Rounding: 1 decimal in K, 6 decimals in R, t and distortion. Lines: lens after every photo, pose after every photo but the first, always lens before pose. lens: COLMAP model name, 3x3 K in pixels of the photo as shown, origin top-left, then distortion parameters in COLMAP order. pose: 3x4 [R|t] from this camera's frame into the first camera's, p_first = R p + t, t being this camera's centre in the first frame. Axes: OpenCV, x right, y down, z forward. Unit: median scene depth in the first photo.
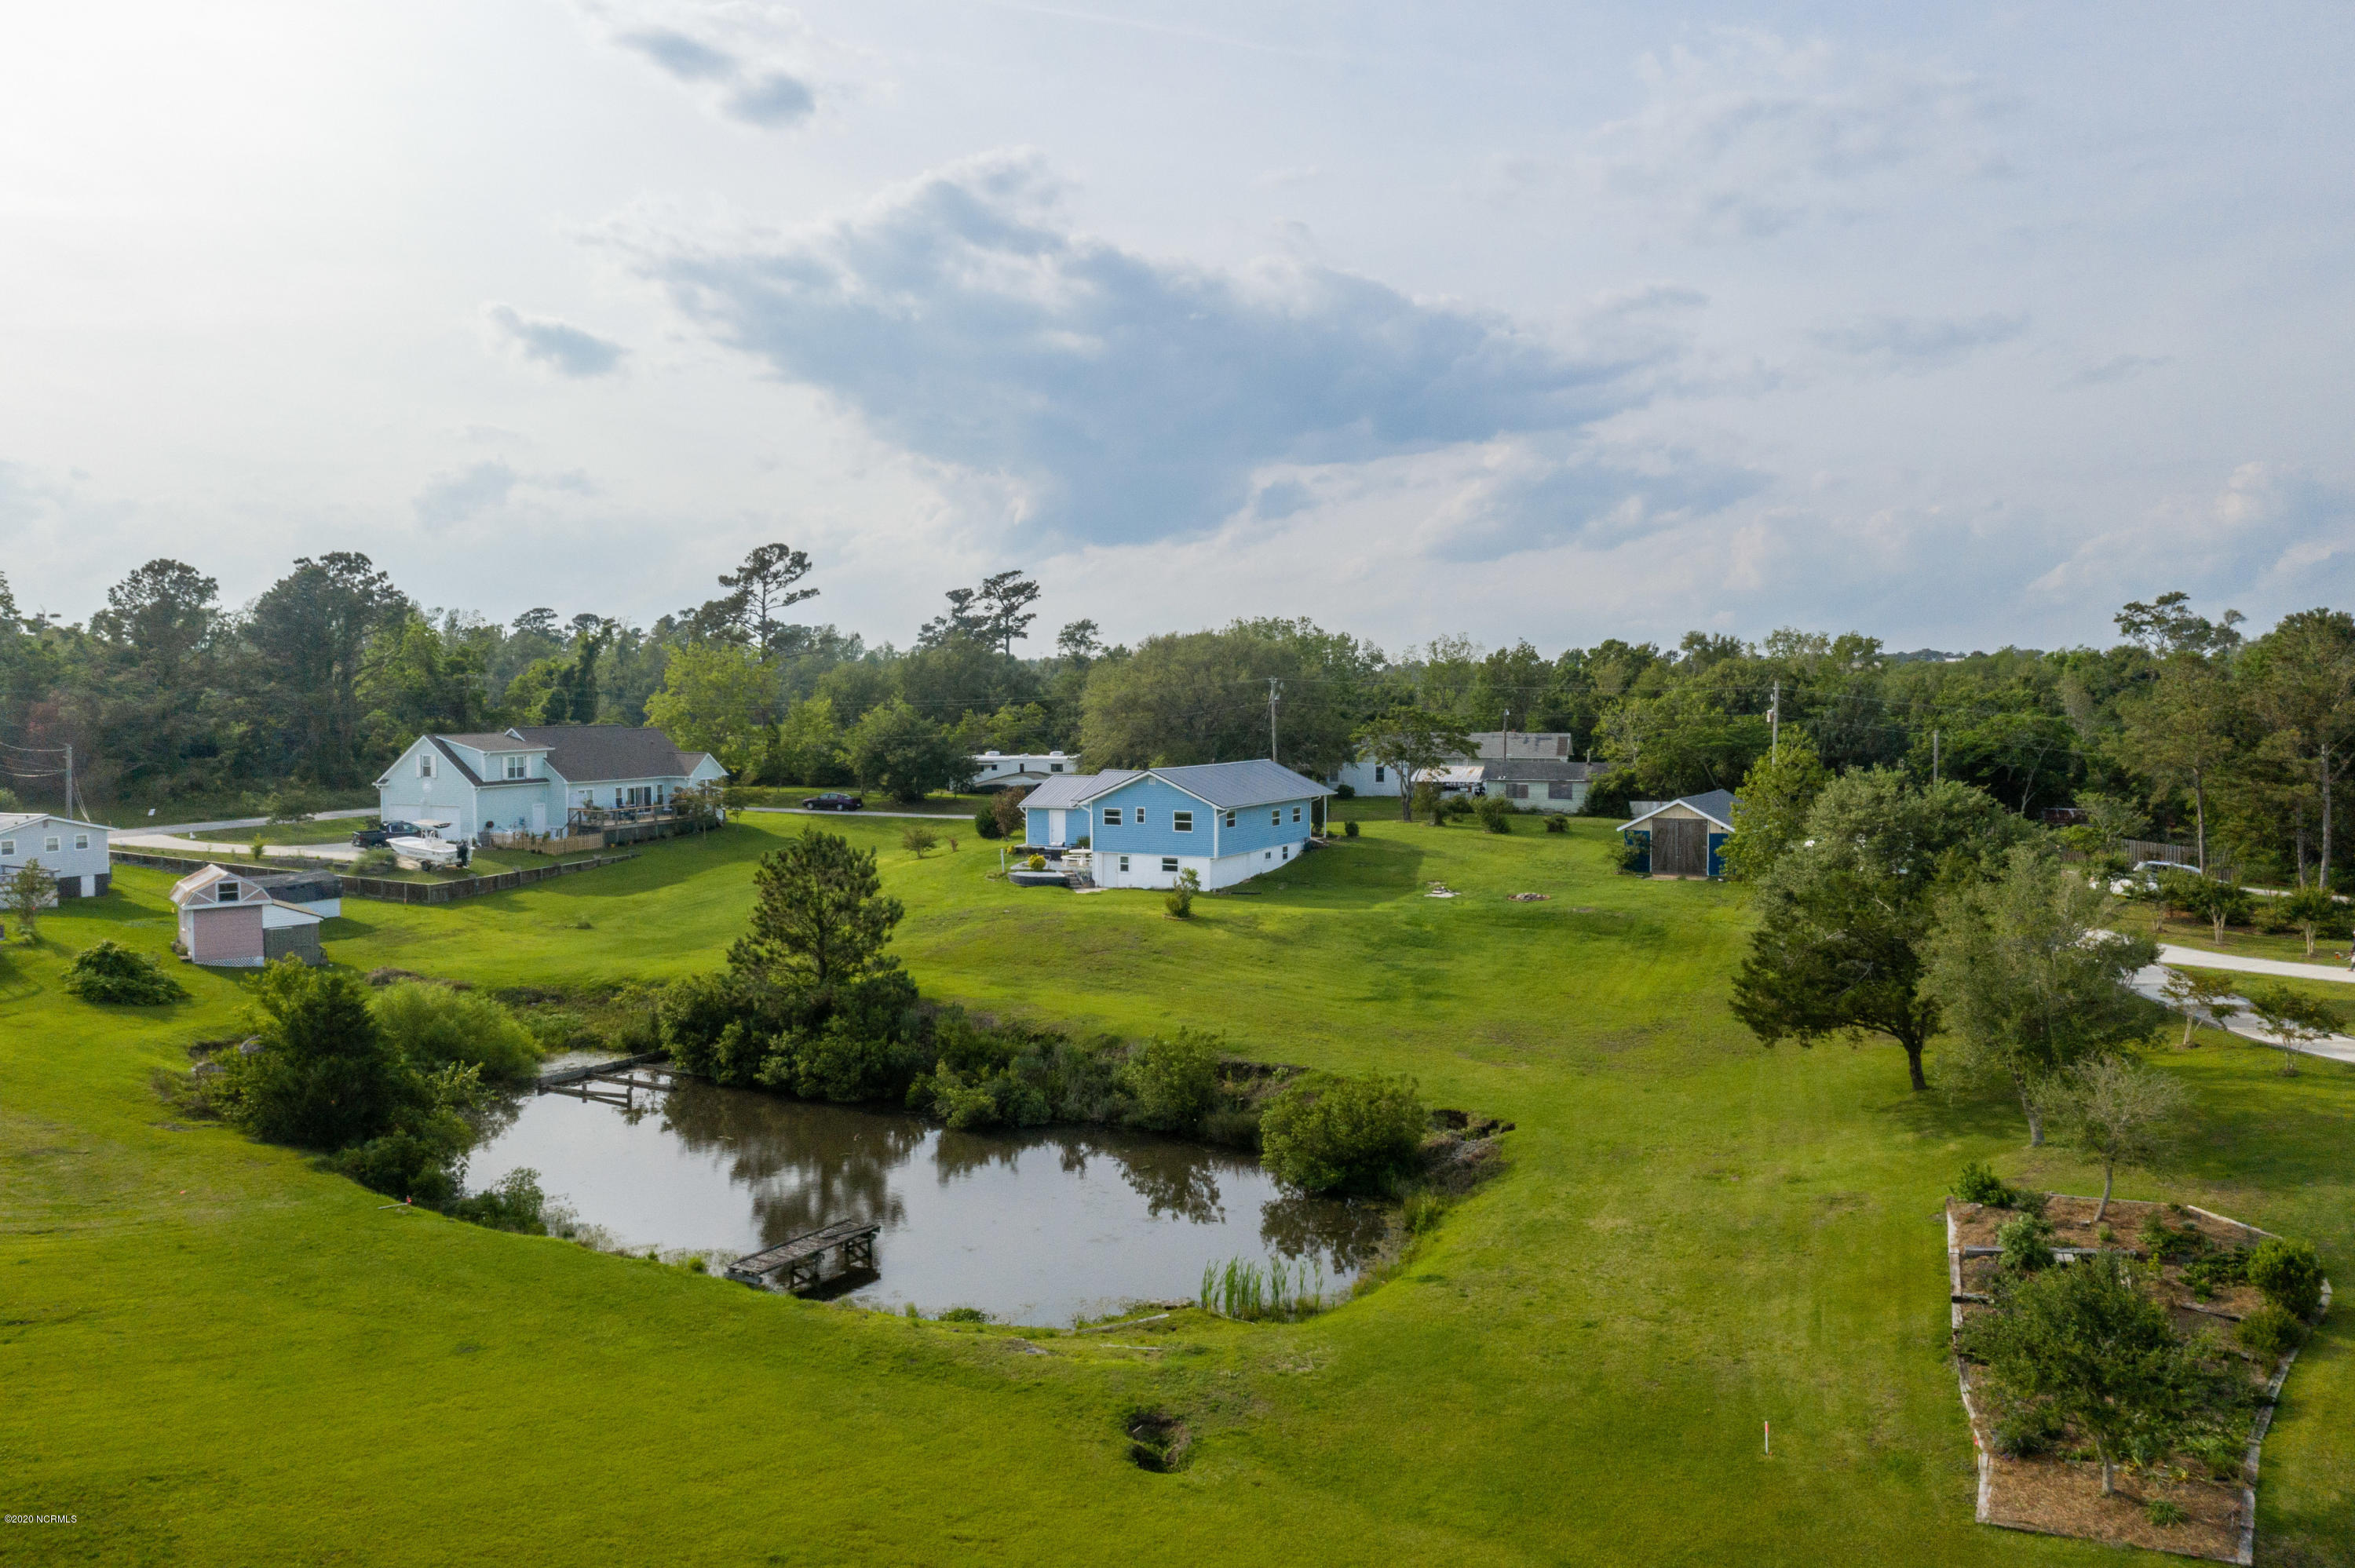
lens RADIAL K [[1853.8, 0, 1173.9], [0, 1853.8, 806.6], [0, 0, 1]] dist [-0.001845, 0.002744]
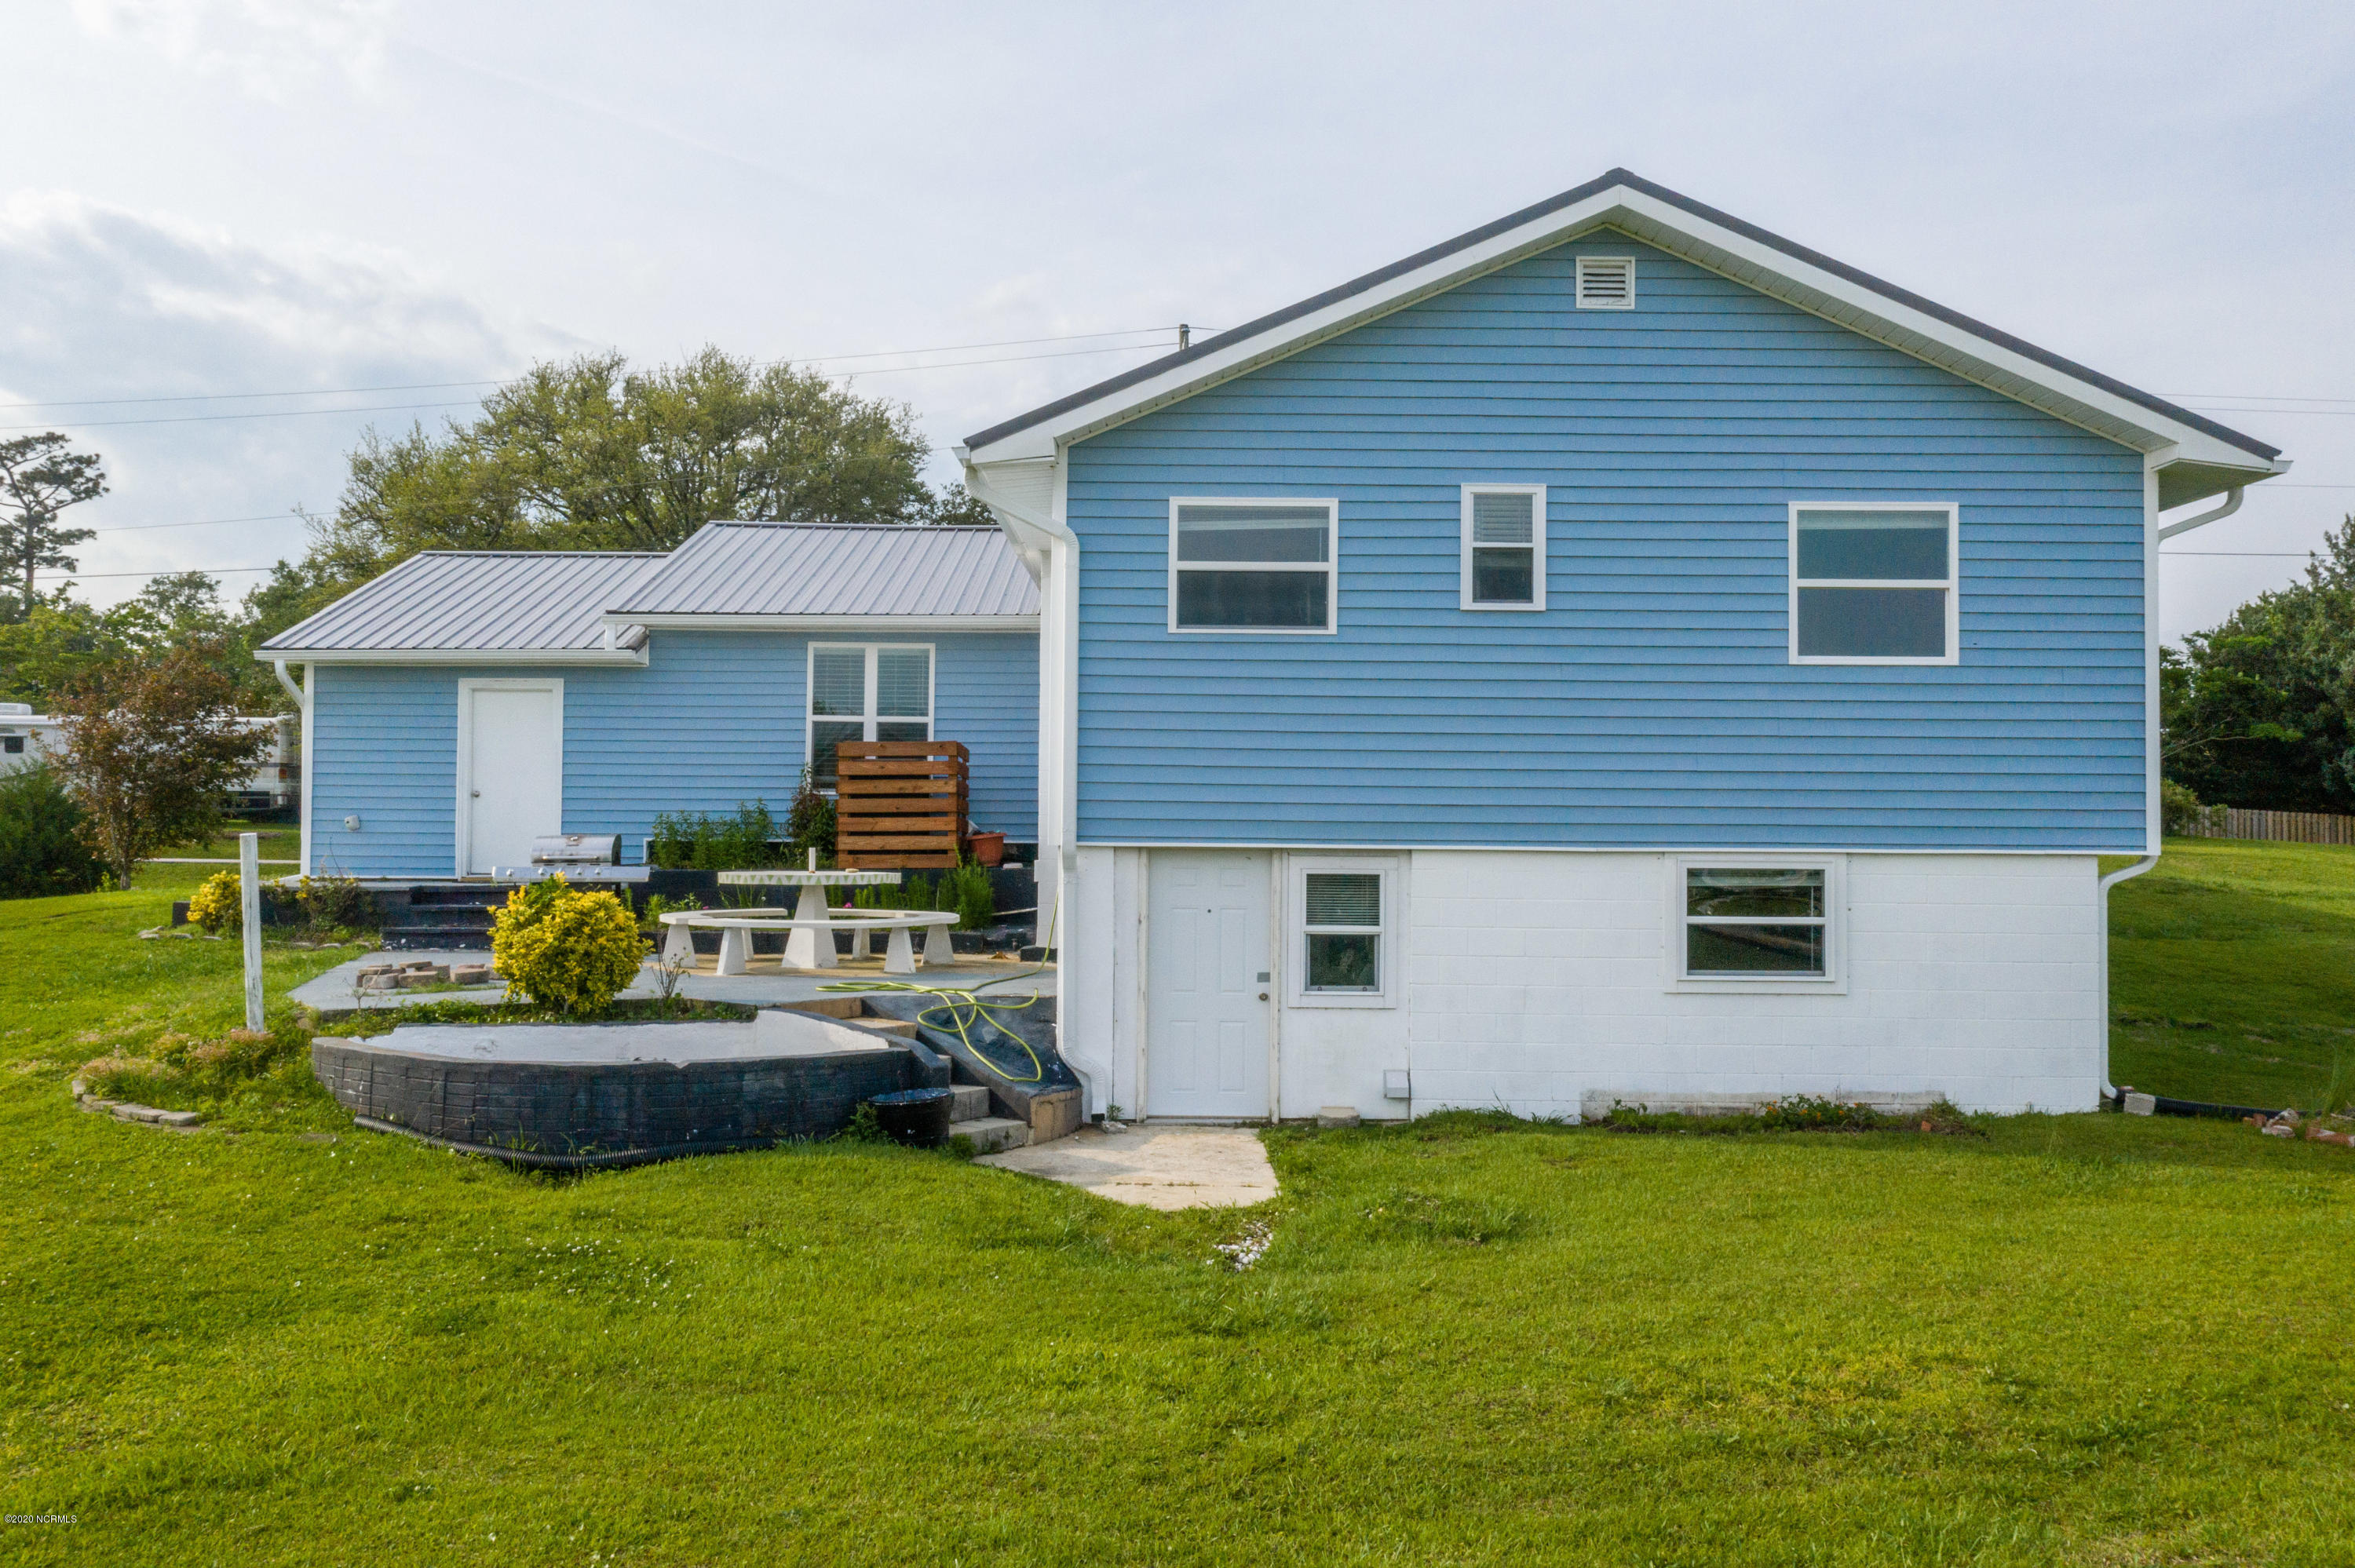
lens RADIAL K [[1887.9, 0, 1177.5], [0, 1887.9, 784.0], [0, 0, 1]] dist [-0.003905, 0.001481]
pose [[0.889315, 0.020434, 0.456838, -0.092634], [0.021278, 0.996070, -0.085974, 0.030399], [-0.456800, 0.086179, 0.885385, 0.847780]]
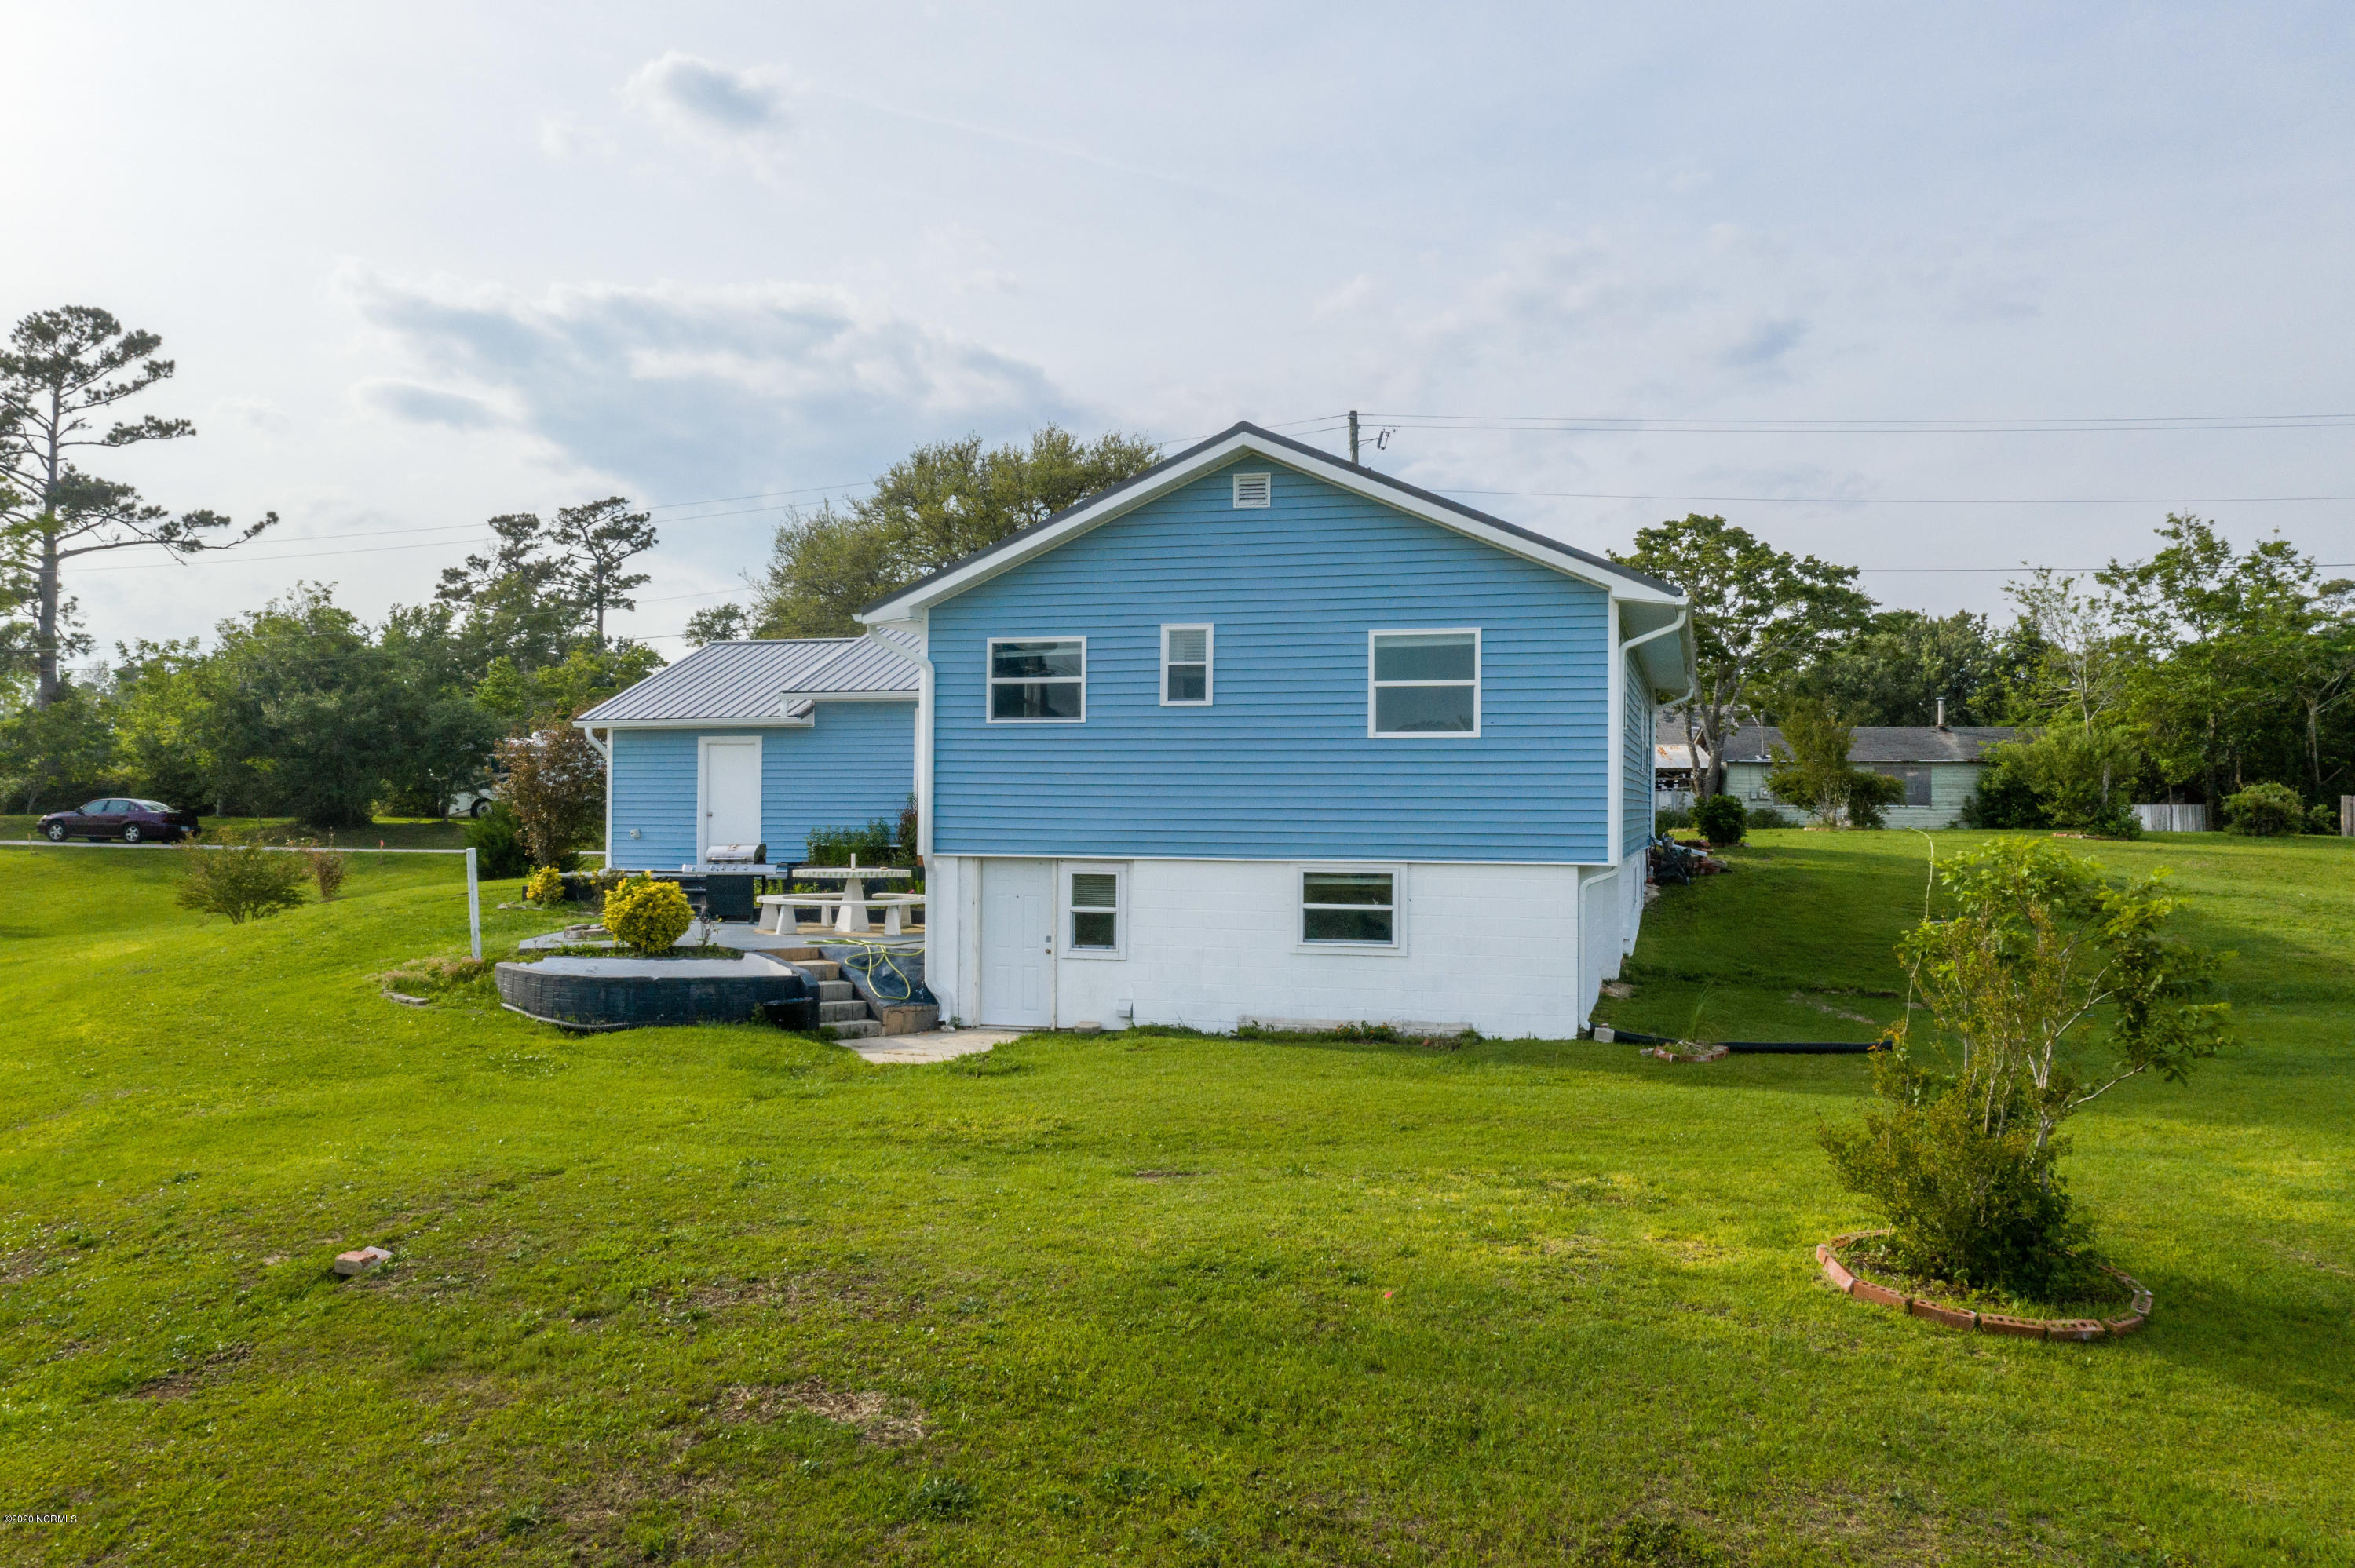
lens RADIAL K [[1853.8, 0, 1173.9], [0, 1853.8, 806.6], [0, 0, 1]] dist [-0.001845, 0.002744]
pose [[0.979440, 0.009149, 0.201527, -0.056417], [0.005338, 0.997446, -0.071229, 0.032587], [-0.201664, 0.070840, 0.976890, 0.762804]]
